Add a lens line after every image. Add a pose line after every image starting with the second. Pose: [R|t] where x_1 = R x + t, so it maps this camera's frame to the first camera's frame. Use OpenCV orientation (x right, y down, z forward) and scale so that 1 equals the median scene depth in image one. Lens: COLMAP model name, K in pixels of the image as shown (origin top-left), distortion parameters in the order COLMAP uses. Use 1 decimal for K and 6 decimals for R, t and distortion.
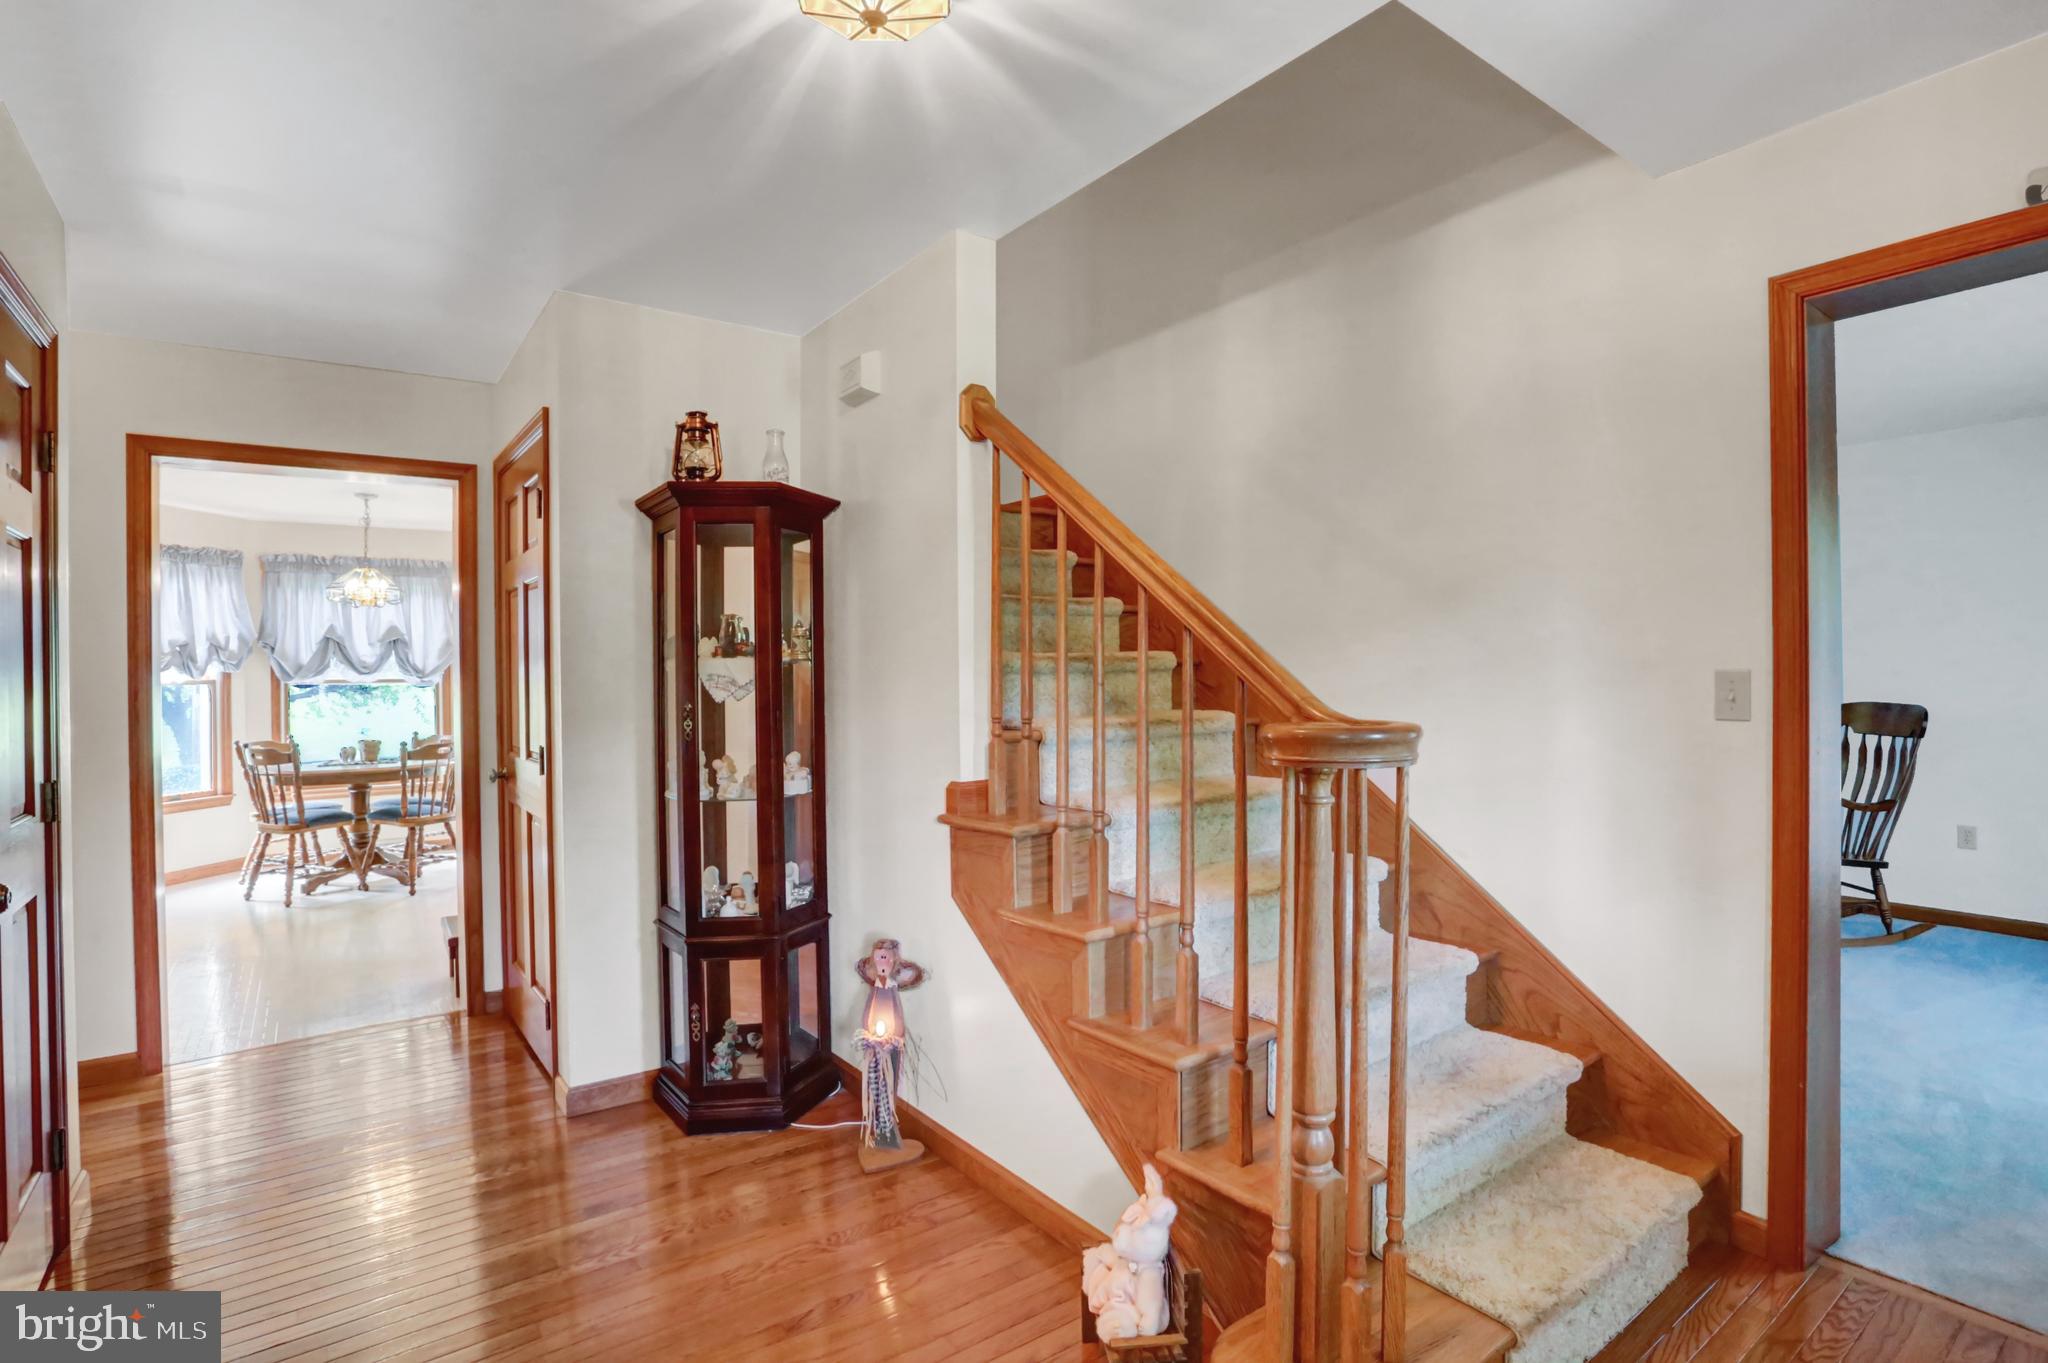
lens RADIAL K [[1008.9, 0, 1021.8], [0, 1008.9, 676.8], [0, 0, 1]] dist [-0.097360, 0.049142]
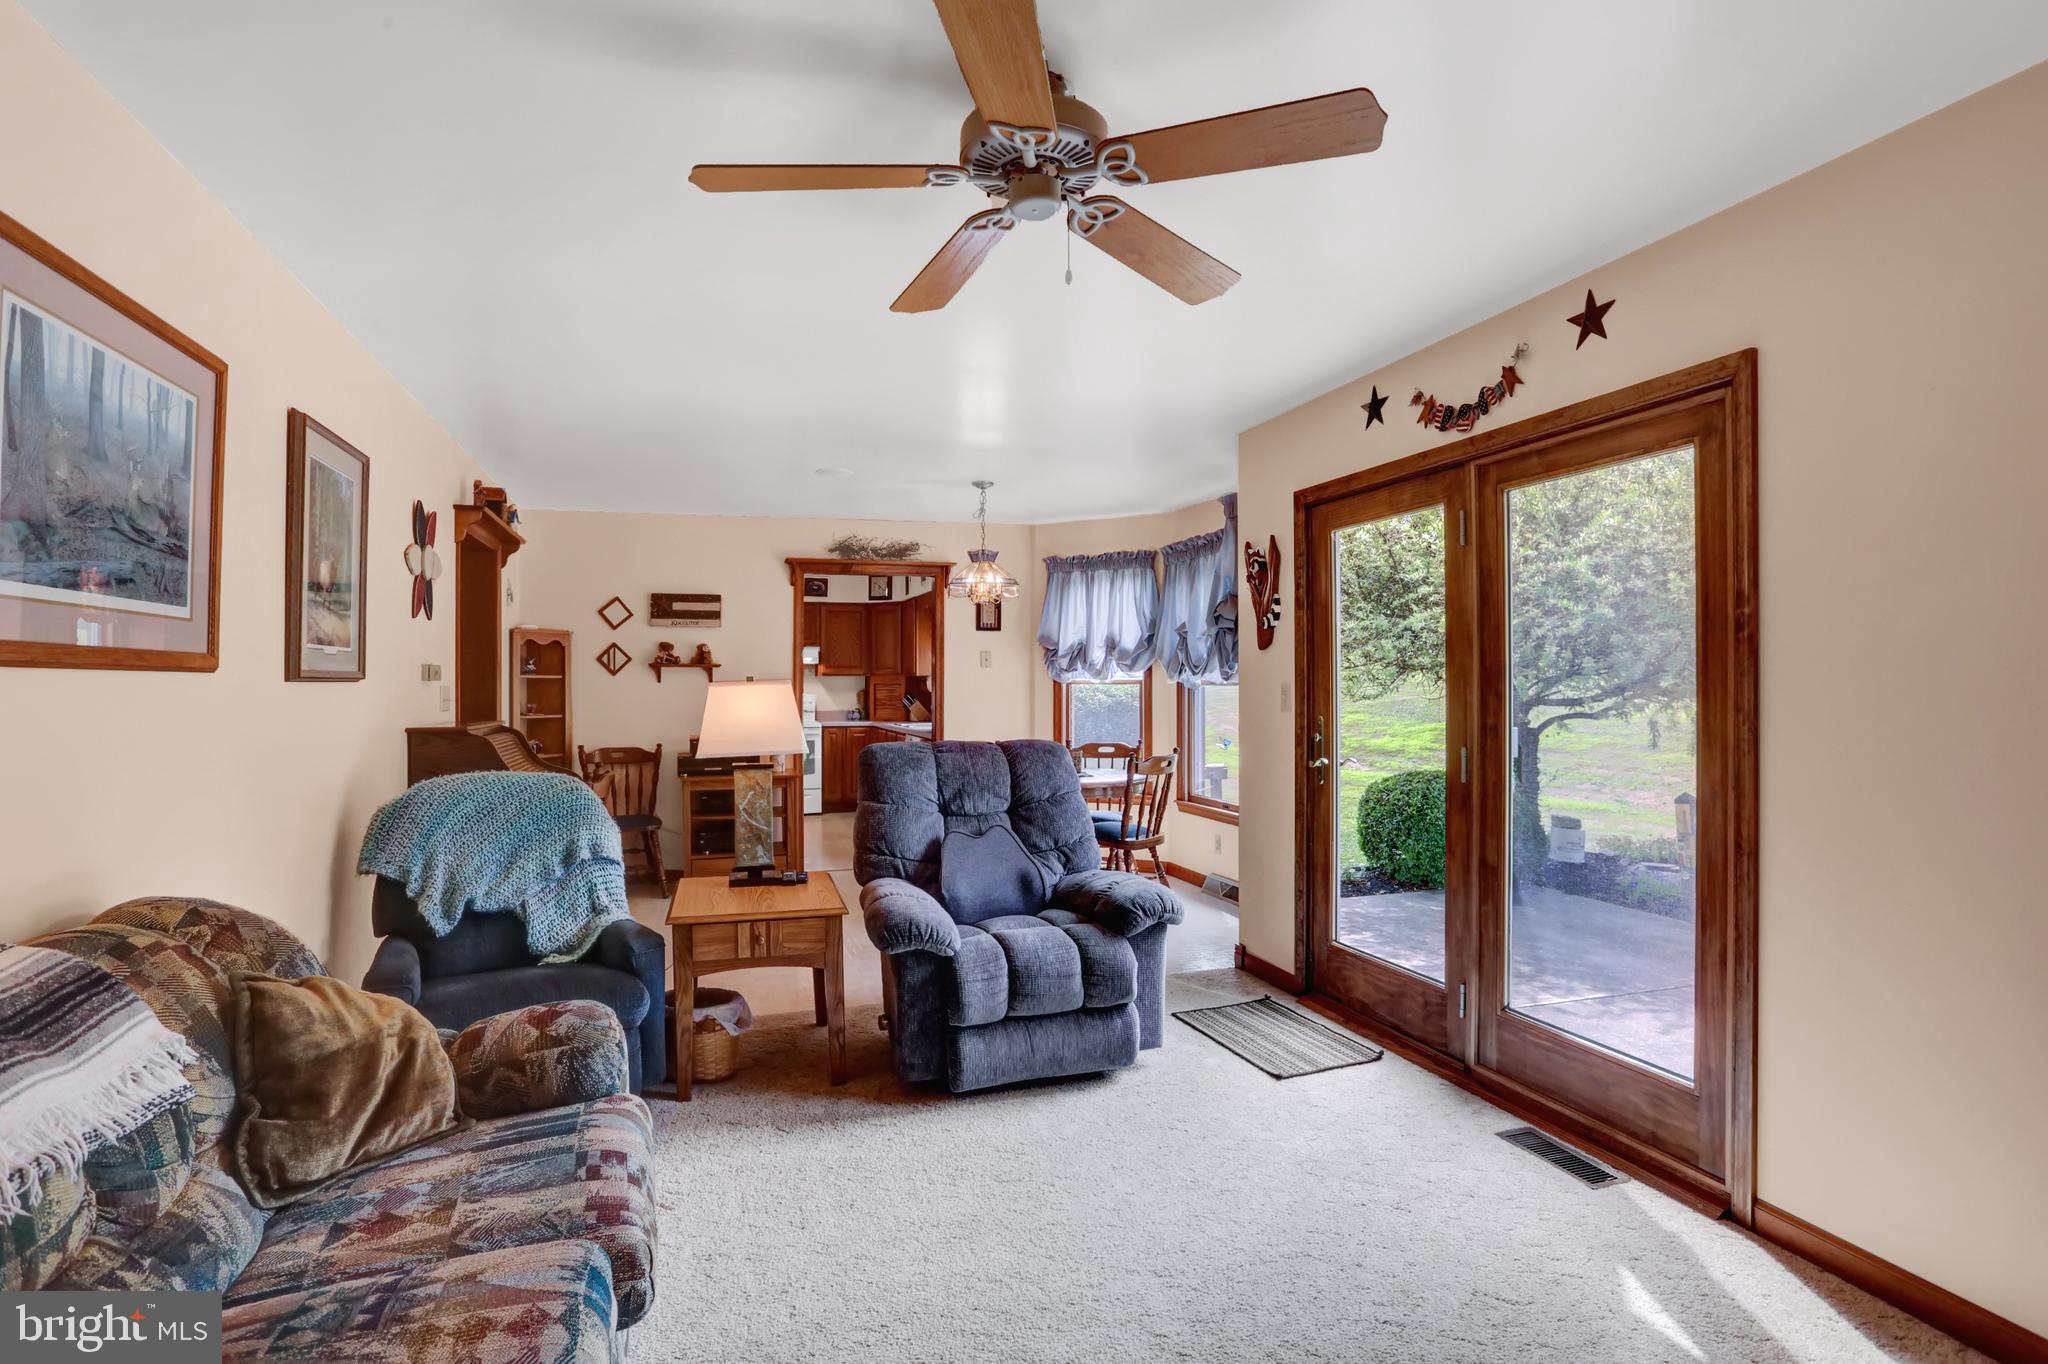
lens RADIAL K [[1008.9, 0, 1021.8], [0, 1008.9, 677.3], [0, 0, 1]] dist [-0.097360, 0.049142]
pose [[-0.313710, 0.008482, -0.949481, 0.198440], [0.005007, 0.999961, 0.007279, -0.007153], [0.949506, -0.002470, -0.313740, 1.171894]]
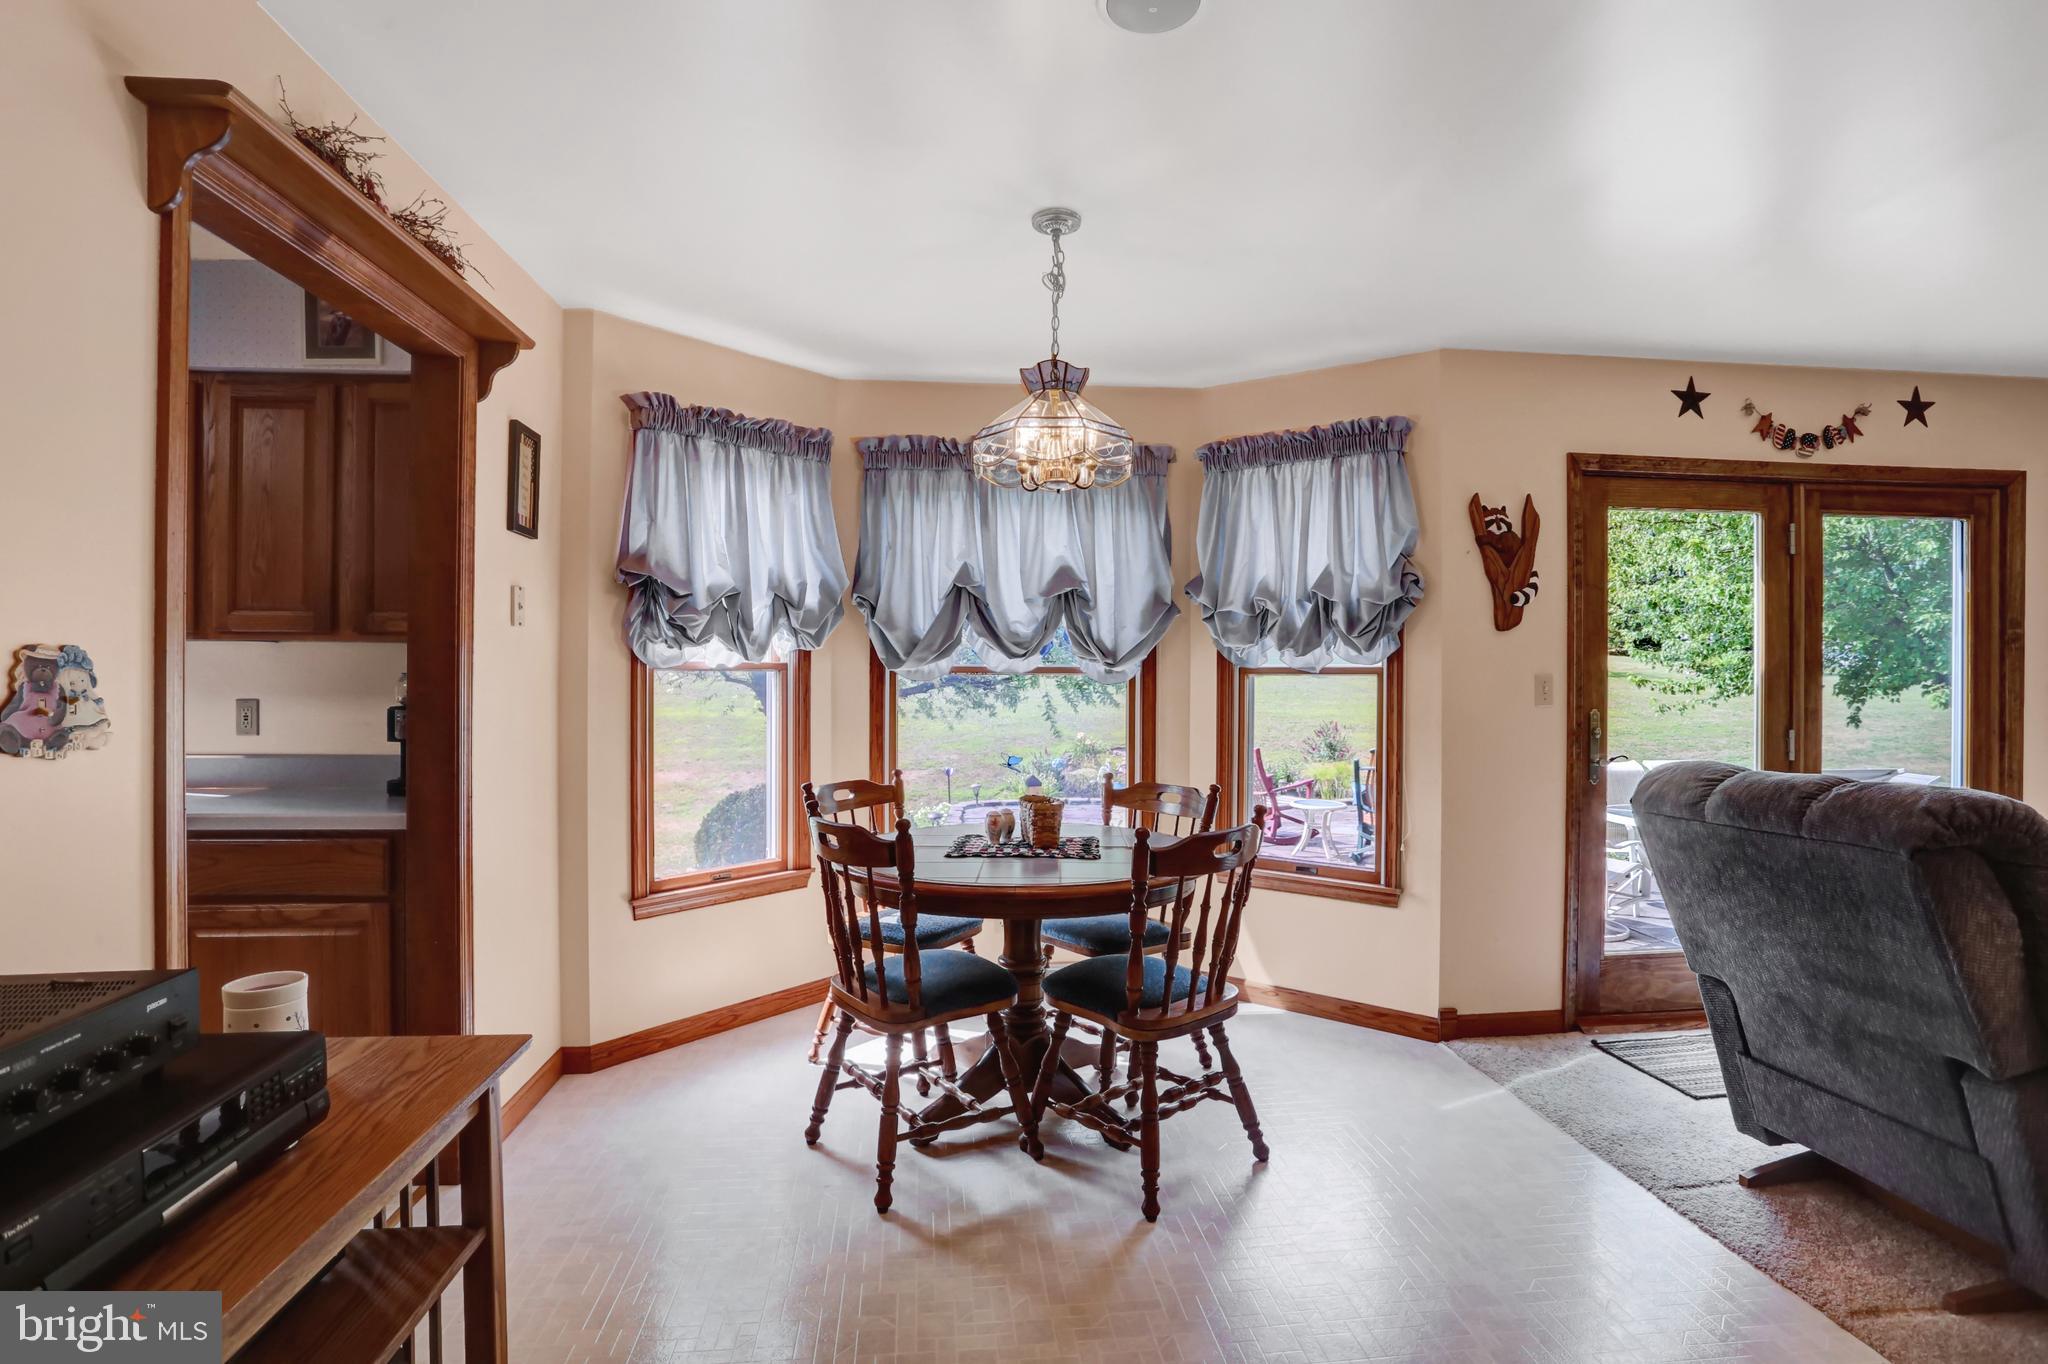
lens RADIAL K [[1008.9, 0, 1021.8], [0, 1008.9, 677.3], [0, 0, 1]] dist [-0.097360, 0.049142]
pose [[0.863595, 0.017036, -0.503899, -0.414336], [-0.016176, 0.999851, 0.006080, 0.005603], [0.503927, 0.002901, 0.863741, 0.551752]]
